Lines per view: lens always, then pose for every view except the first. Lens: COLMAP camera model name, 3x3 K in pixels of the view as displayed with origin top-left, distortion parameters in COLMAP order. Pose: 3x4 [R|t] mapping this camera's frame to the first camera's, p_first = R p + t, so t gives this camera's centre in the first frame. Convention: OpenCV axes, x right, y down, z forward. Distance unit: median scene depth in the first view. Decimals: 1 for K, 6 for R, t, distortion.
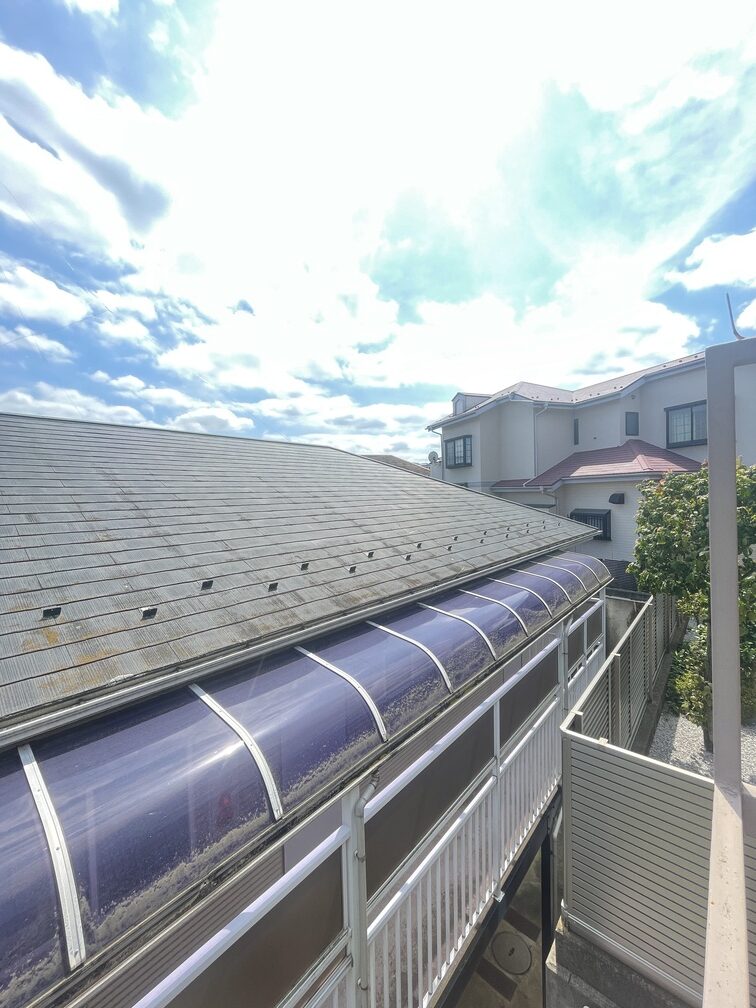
lens RADIAL K [[379.2, 0, 357.9], [0, 379.2, 505.1], [0, 0, 1]] dist [-0.000213, 0.000266]
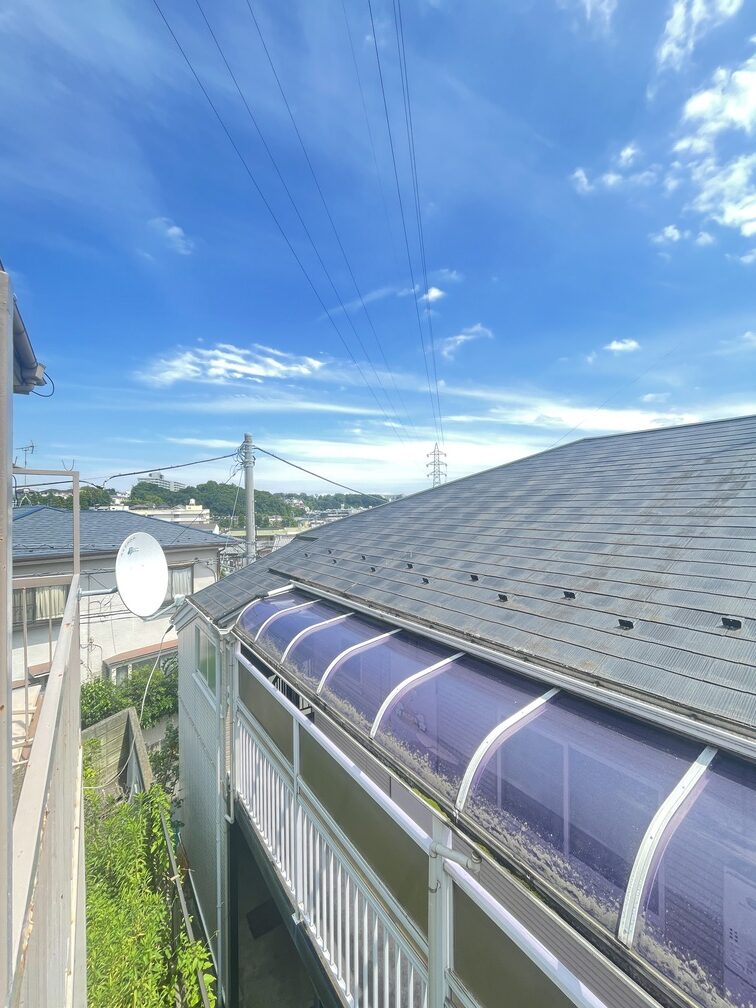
lens RADIAL K [[409.3, 0, 377.7], [0, 409.3, 506.9], [0, 0, 1]] dist [-0.001702, -0.000158]
pose [[-0.180579, 0.022751, -0.983297, 0.749937], [-0.012322, 0.999602, 0.025391, -0.034065], [0.983483, 0.016701, -0.180227, 0.767719]]
